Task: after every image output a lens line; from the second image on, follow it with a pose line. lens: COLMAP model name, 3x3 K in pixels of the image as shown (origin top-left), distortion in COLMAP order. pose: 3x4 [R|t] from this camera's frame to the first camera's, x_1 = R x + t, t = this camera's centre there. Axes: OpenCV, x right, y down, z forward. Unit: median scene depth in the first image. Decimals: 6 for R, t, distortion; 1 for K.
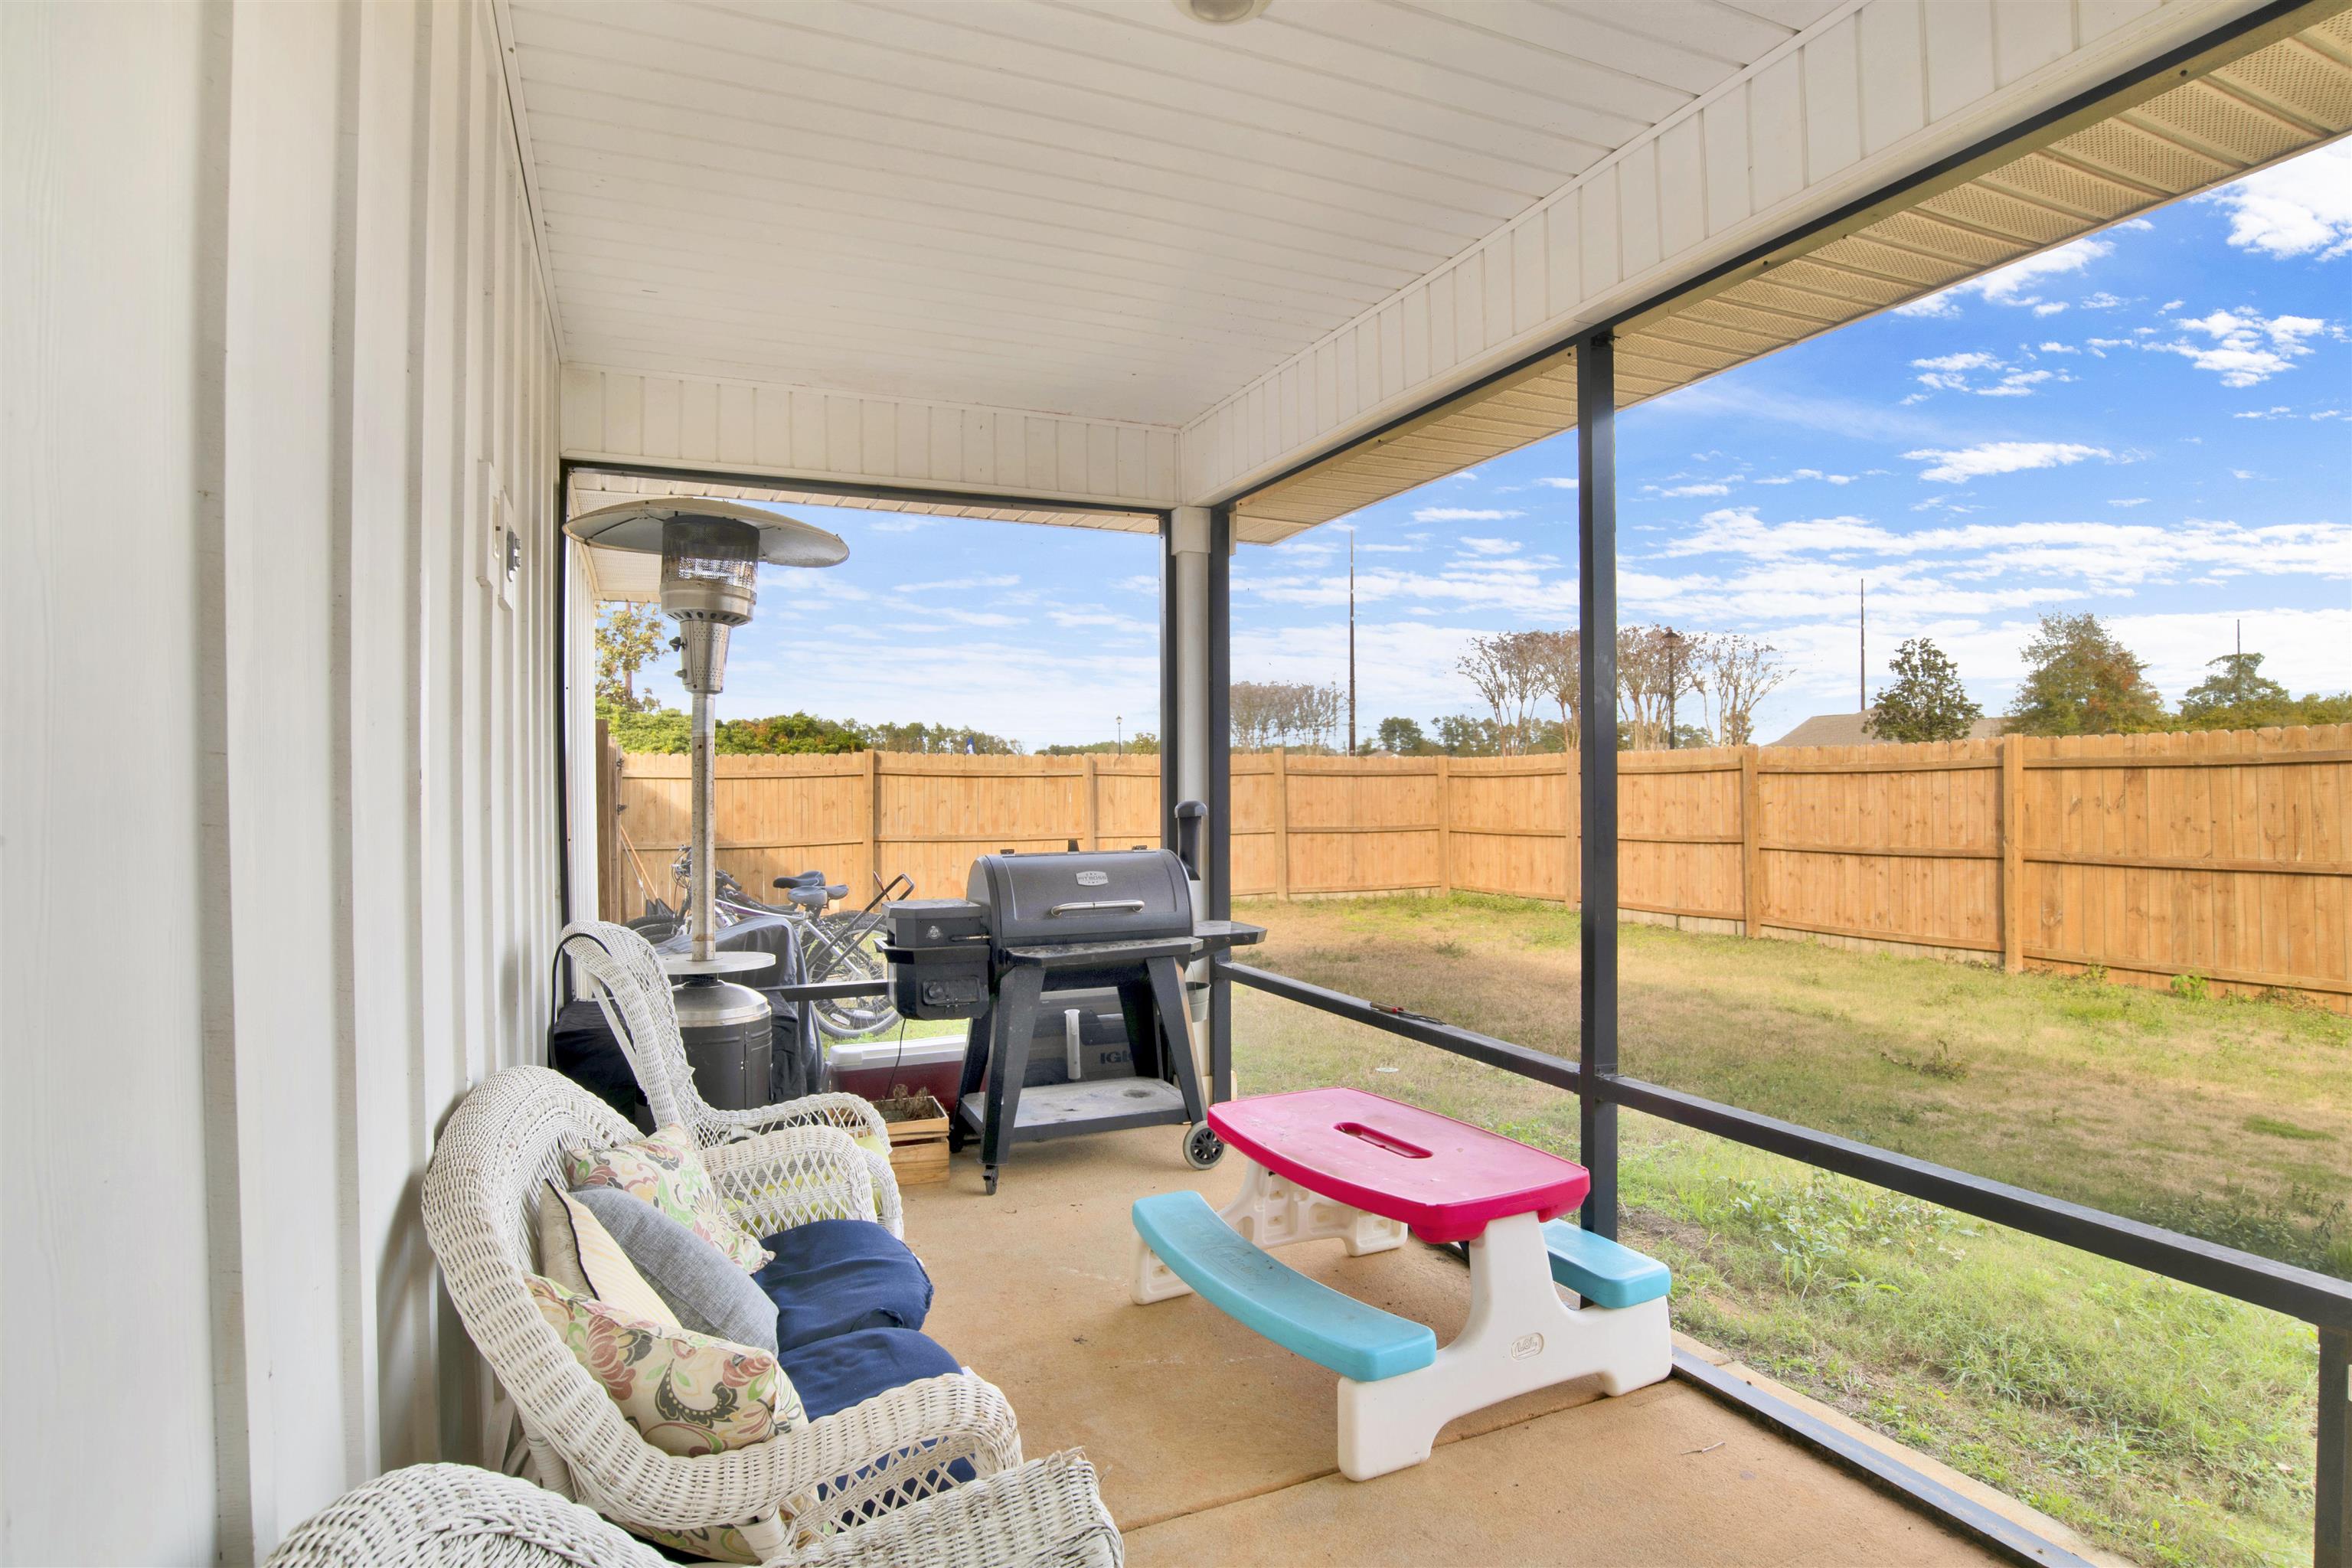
lens RADIAL K [[1229.4, 0, 1176.0], [0, 1229.4, 784.0], [0, 0, 1]] dist [-0.053426, 0.003627]
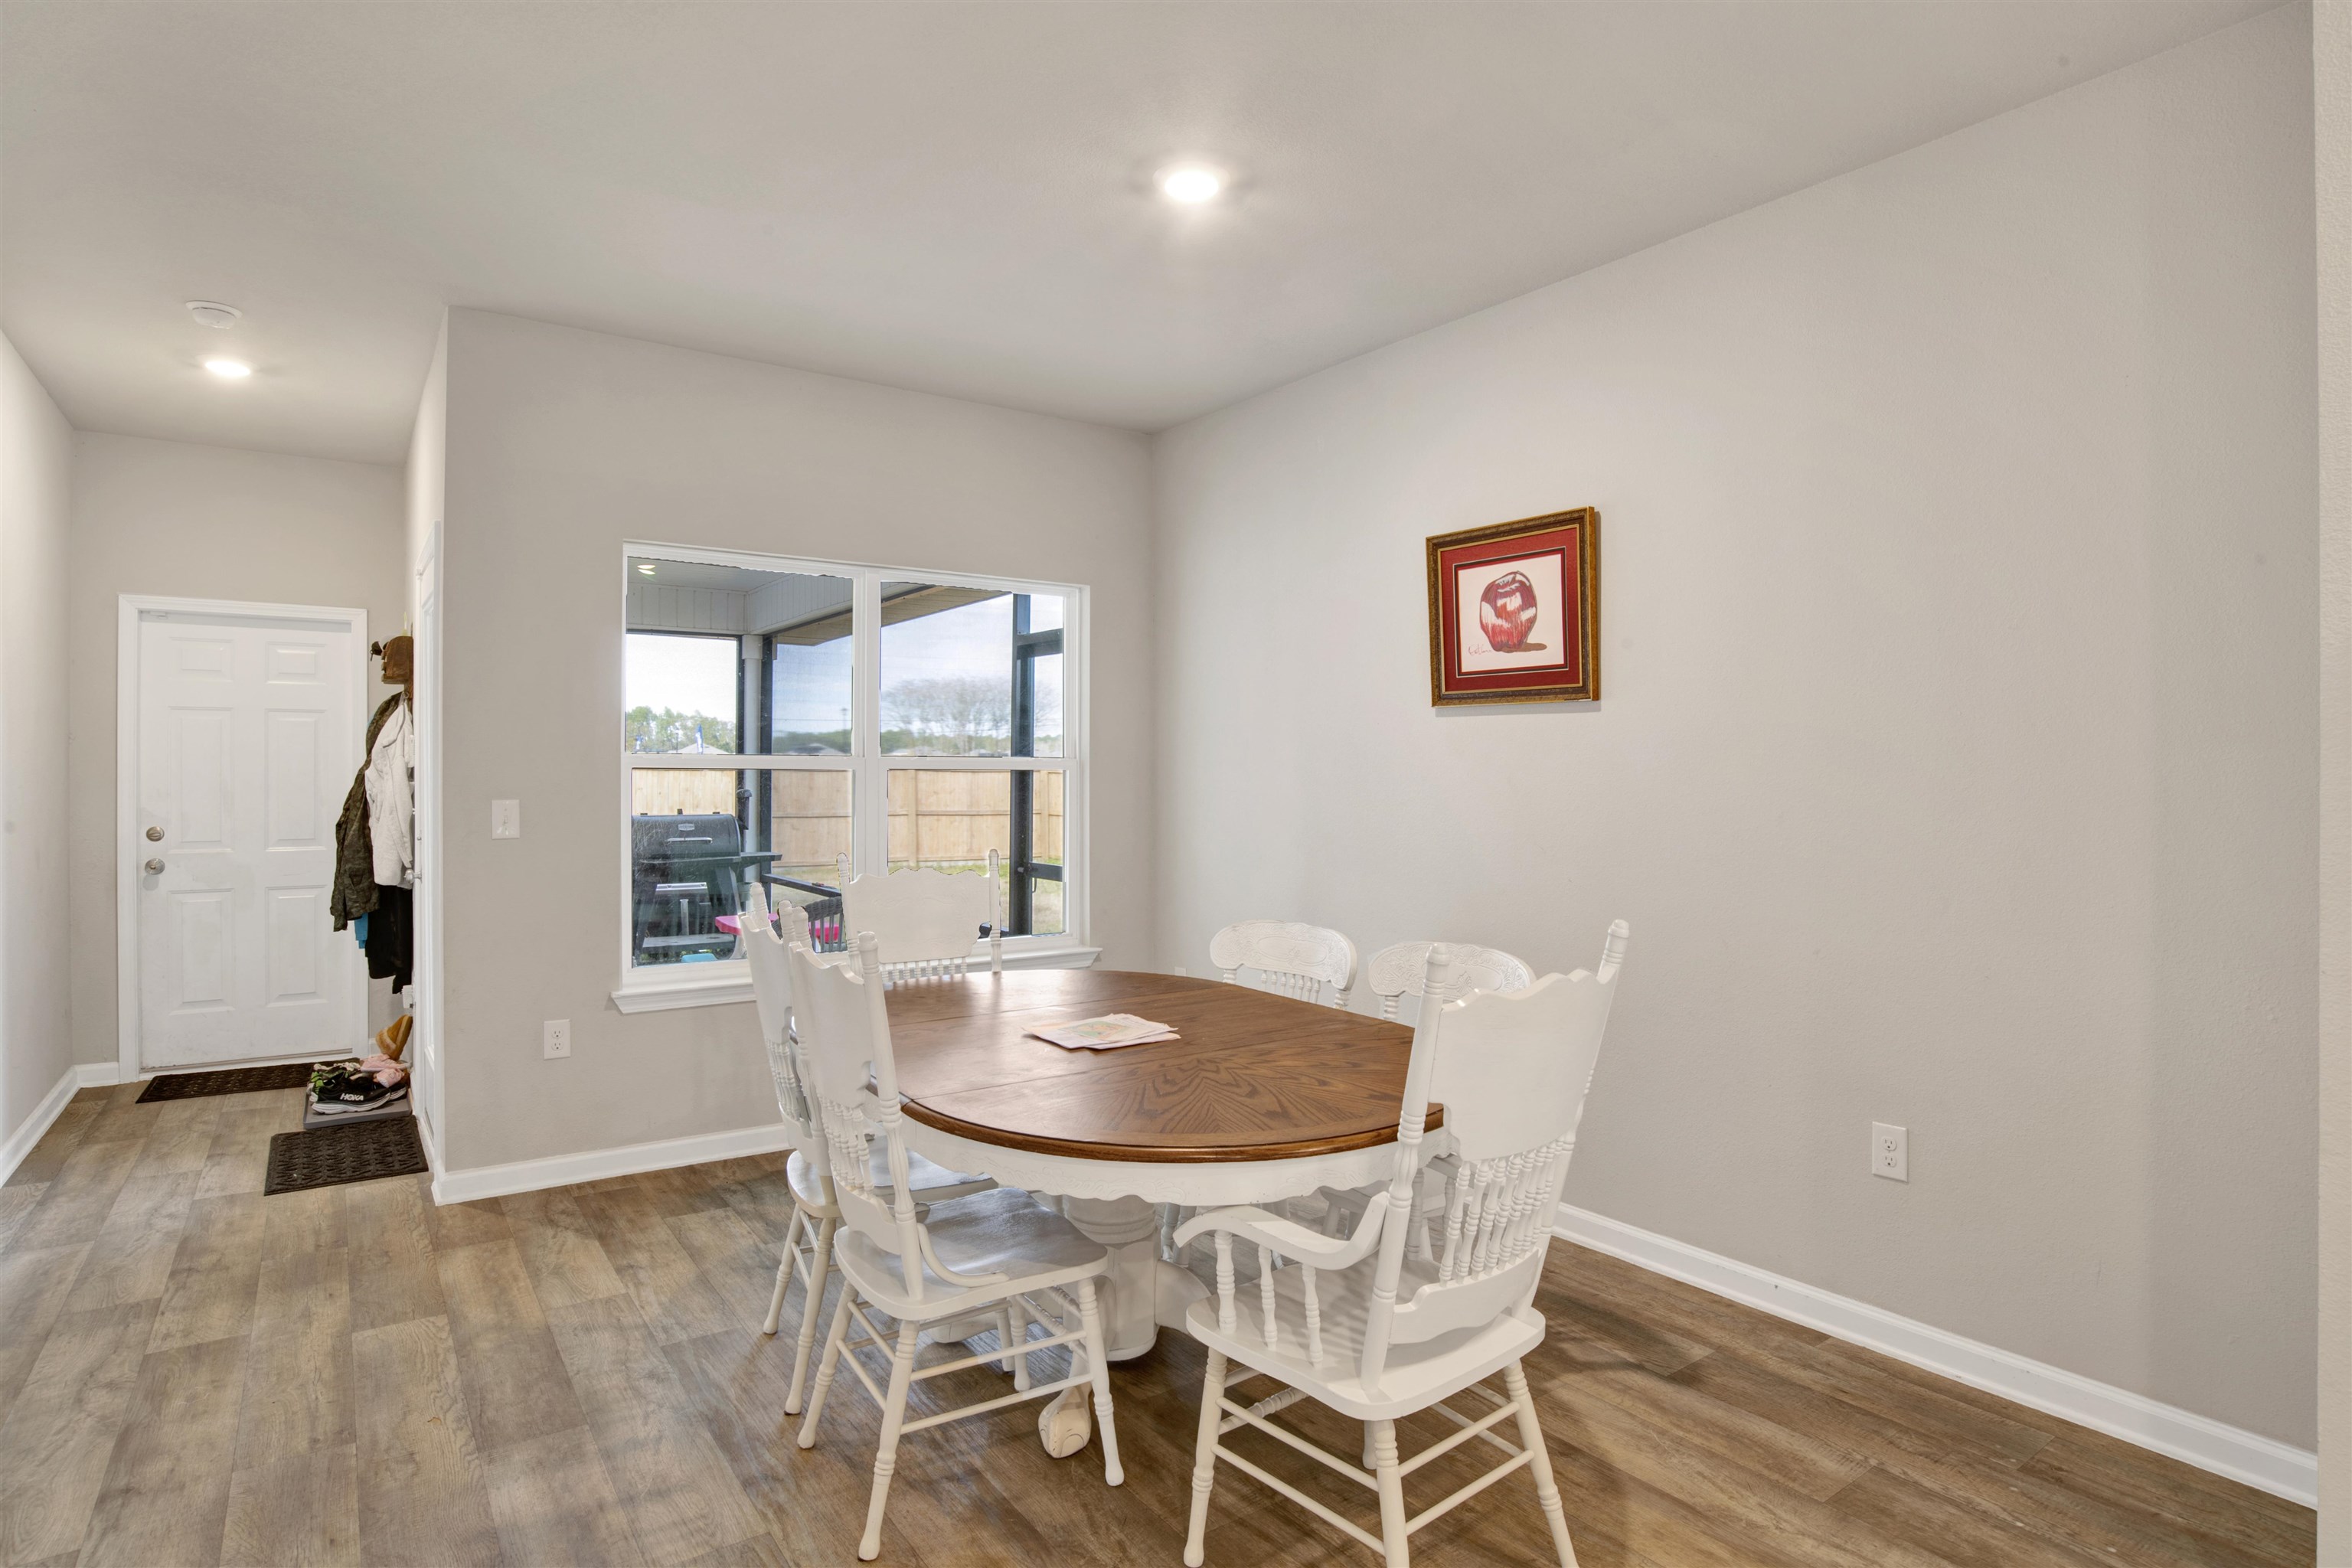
lens RADIAL K [[1229.4, 0, 1176.0], [0, 1229.4, 784.0], [0, 0, 1]] dist [-0.053426, 0.003627]
pose [[0.979380, 0.010817, 0.201738, 0.094627], [-0.012345, 0.999904, 0.006318, -0.004961], [-0.201650, -0.008678, 0.979419, -0.335982]]
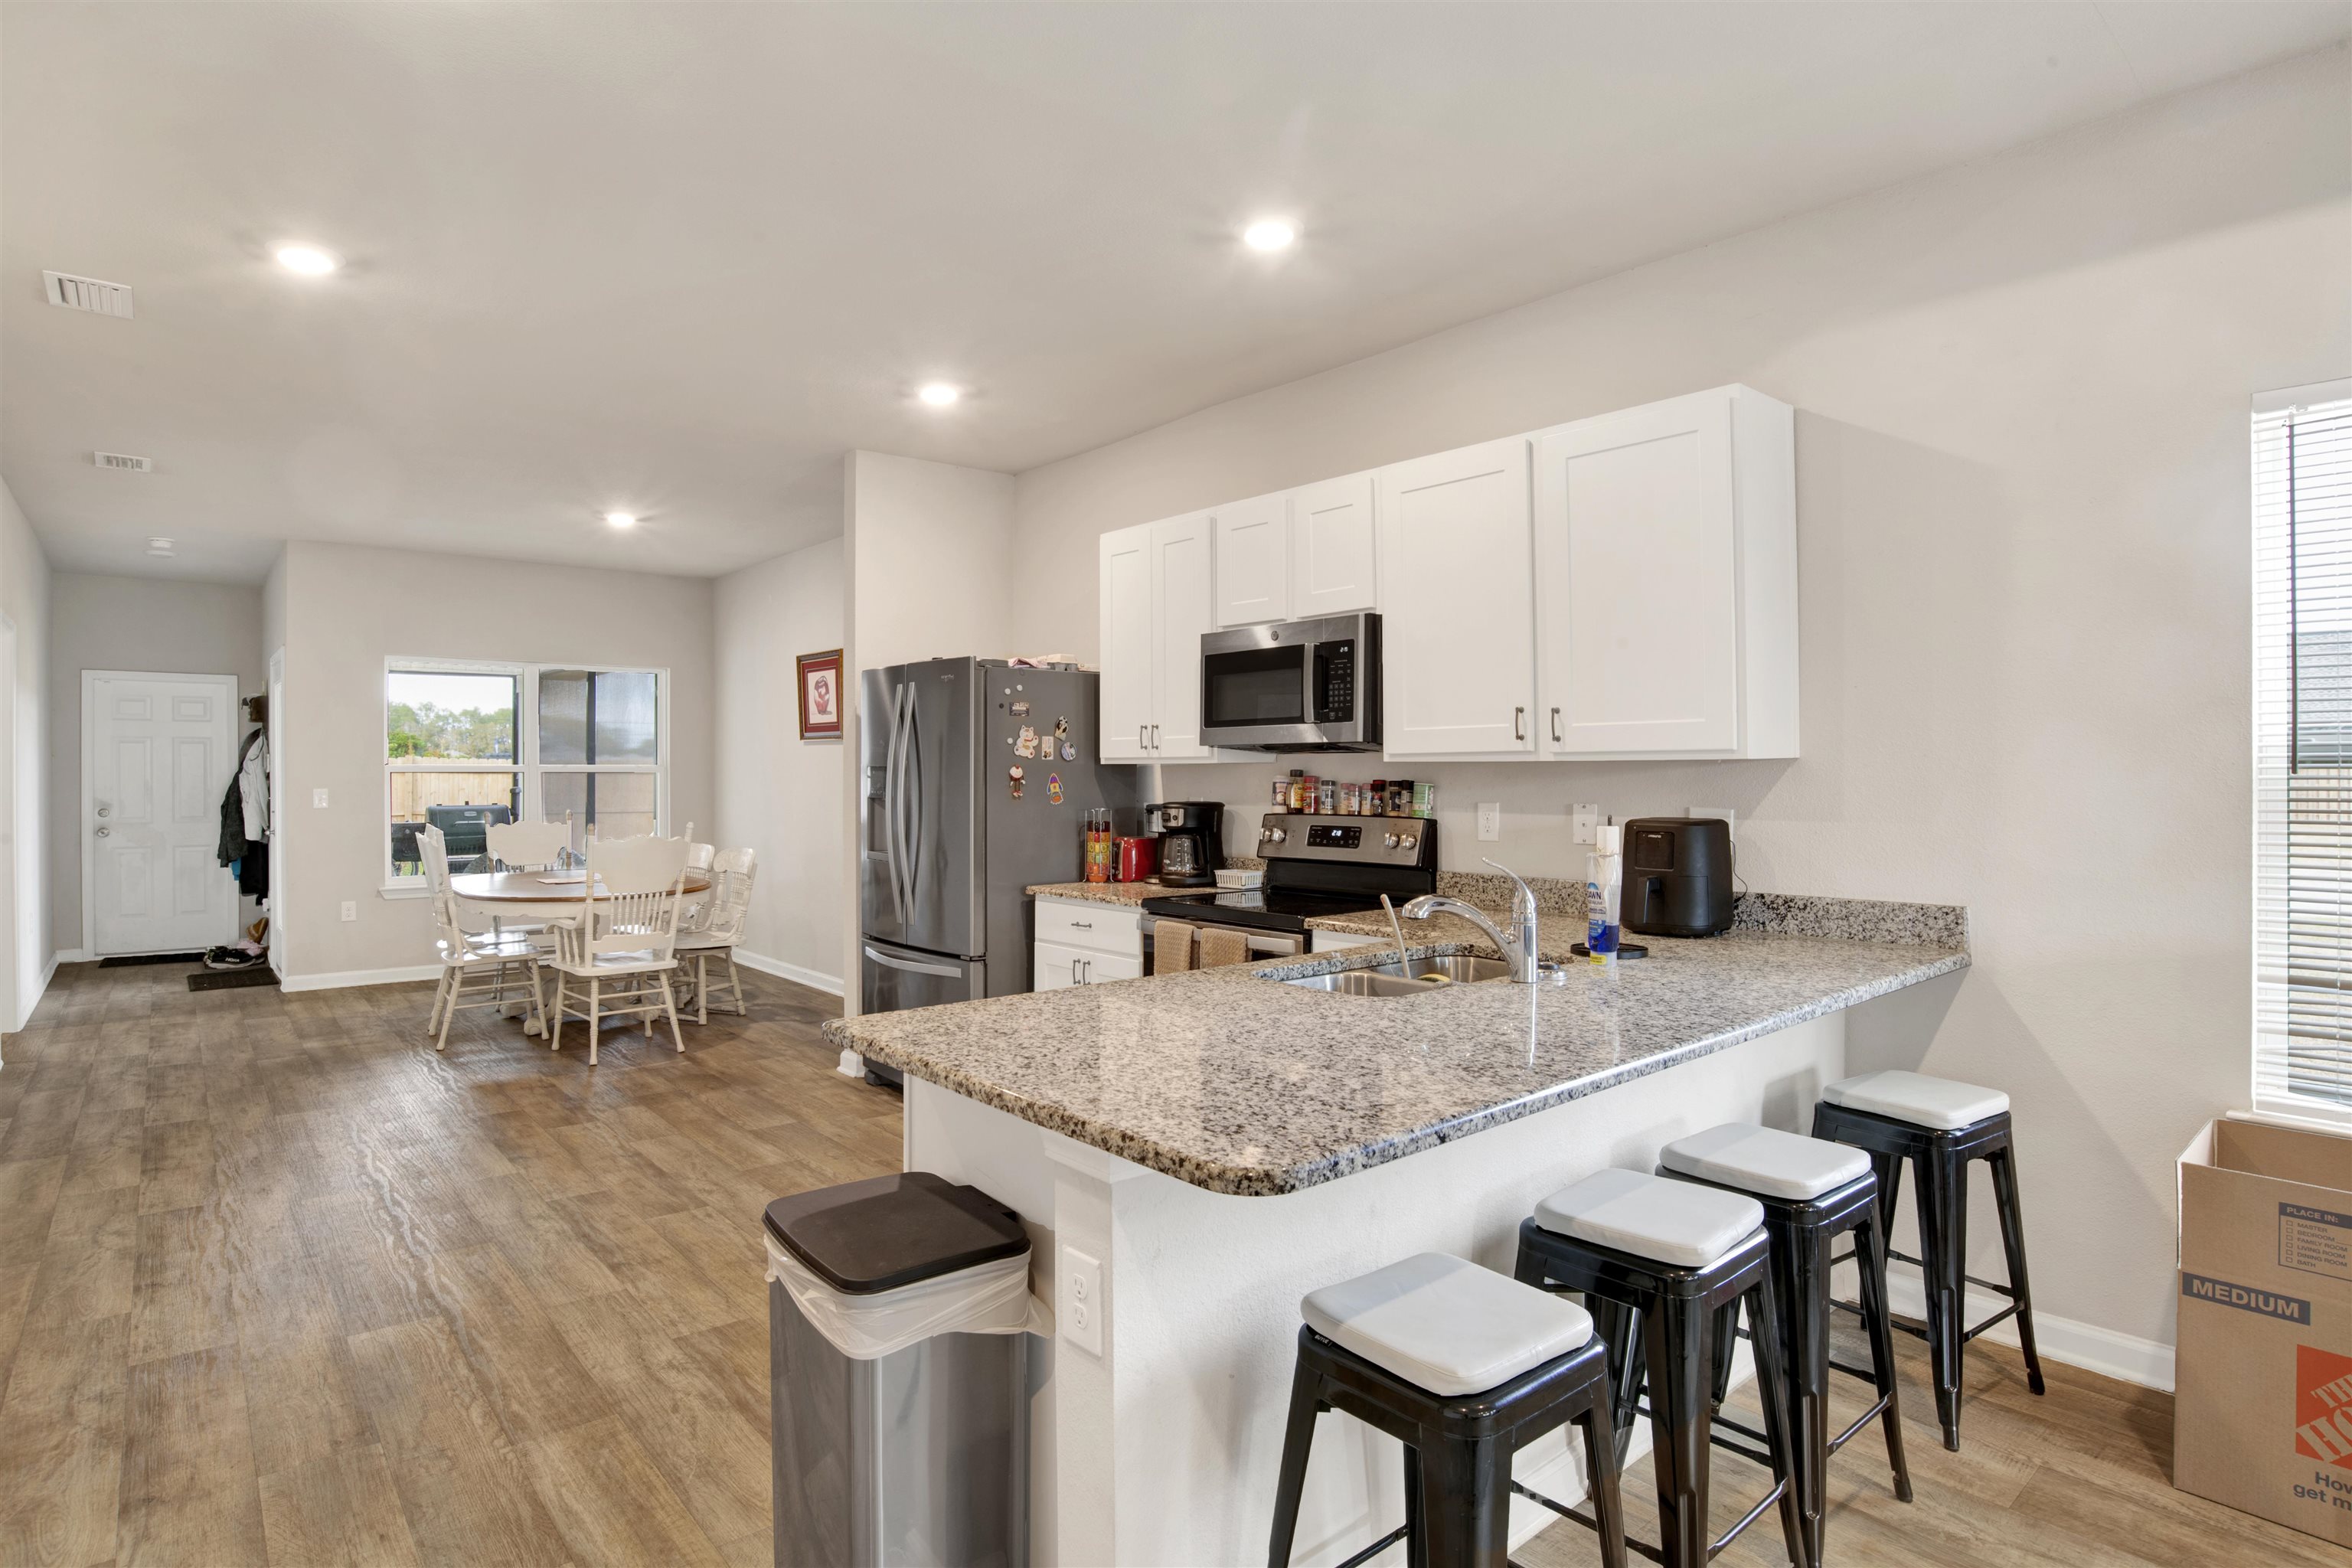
lens RADIAL K [[1229.4, 0, 1176.0], [0, 1229.4, 784.0], [0, 0, 1]] dist [-0.053426, 0.003627]
pose [[0.955474, 0.006805, 0.294998, 0.187404], [-0.008632, 0.999951, 0.004893, -0.005617], [-0.294950, -0.007221, 0.955485, -0.600300]]
